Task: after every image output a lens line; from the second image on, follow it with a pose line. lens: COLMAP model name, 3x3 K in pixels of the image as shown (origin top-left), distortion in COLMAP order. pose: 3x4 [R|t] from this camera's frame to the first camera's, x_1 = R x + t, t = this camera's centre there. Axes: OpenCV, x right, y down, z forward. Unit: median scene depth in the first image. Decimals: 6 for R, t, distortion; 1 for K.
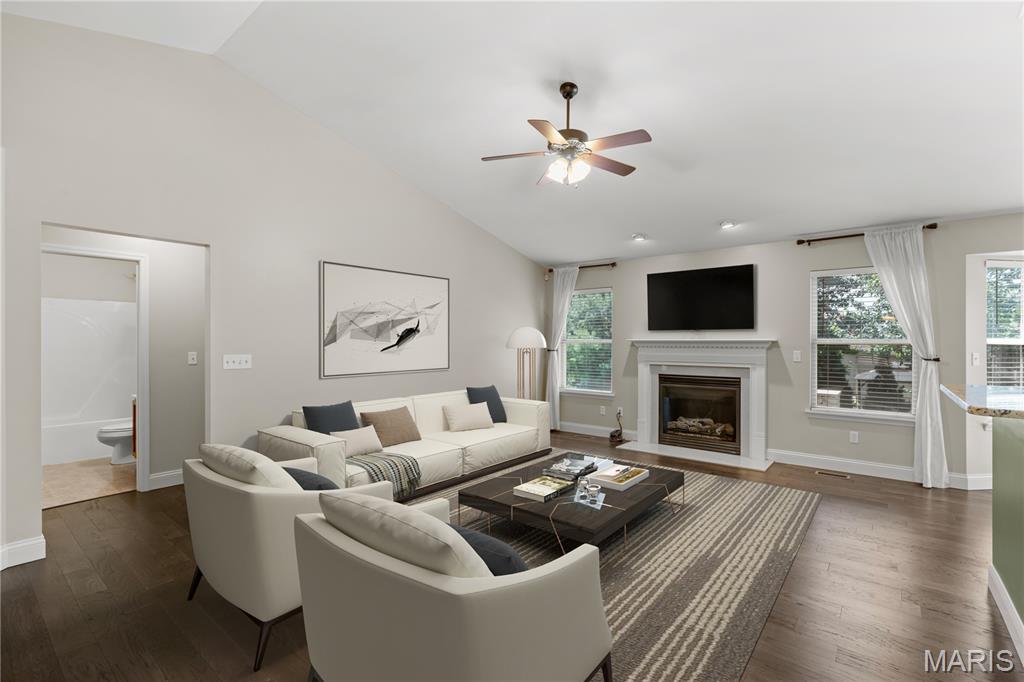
lens RADIAL K [[459.6, 0, 511.5], [0, 459.6, 342.3], [0, 0, 1]] dist [-0.003887, 0.000101]
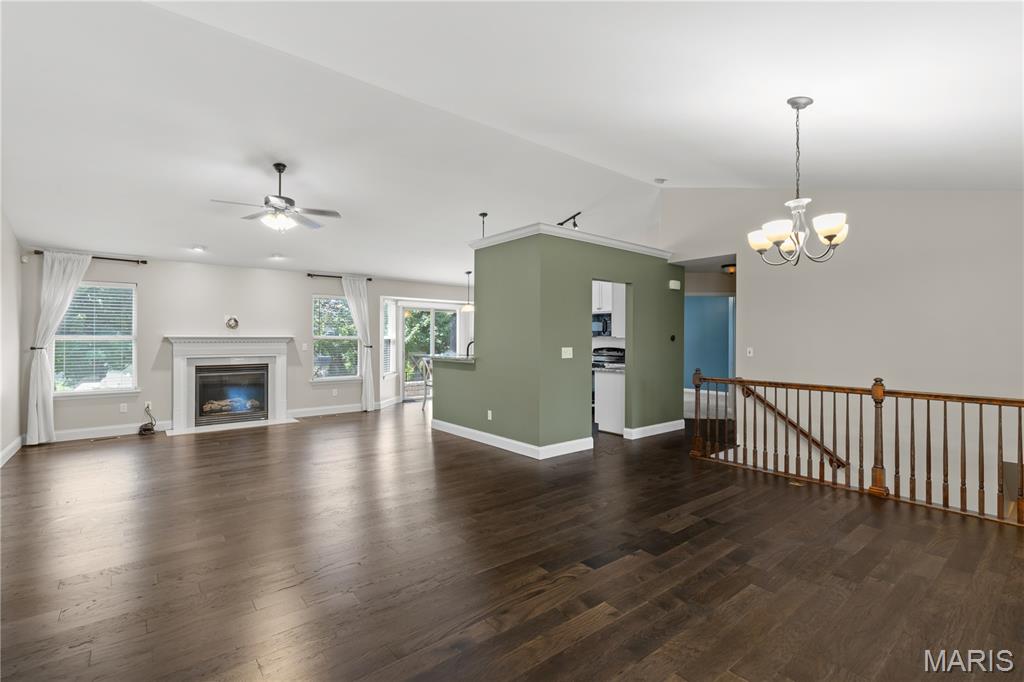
lens RADIAL K [[459.6, 0, 511.6], [0, 459.6, 338.7], [0, 0, 1]] dist [-0.003887, 0.000101]
pose [[0.223536, -0.001771, 0.974694, -0.686284], [0.002360, 0.999996, 0.001276, 0.001402], [-0.974693, 0.002015, 0.223539, -0.031781]]
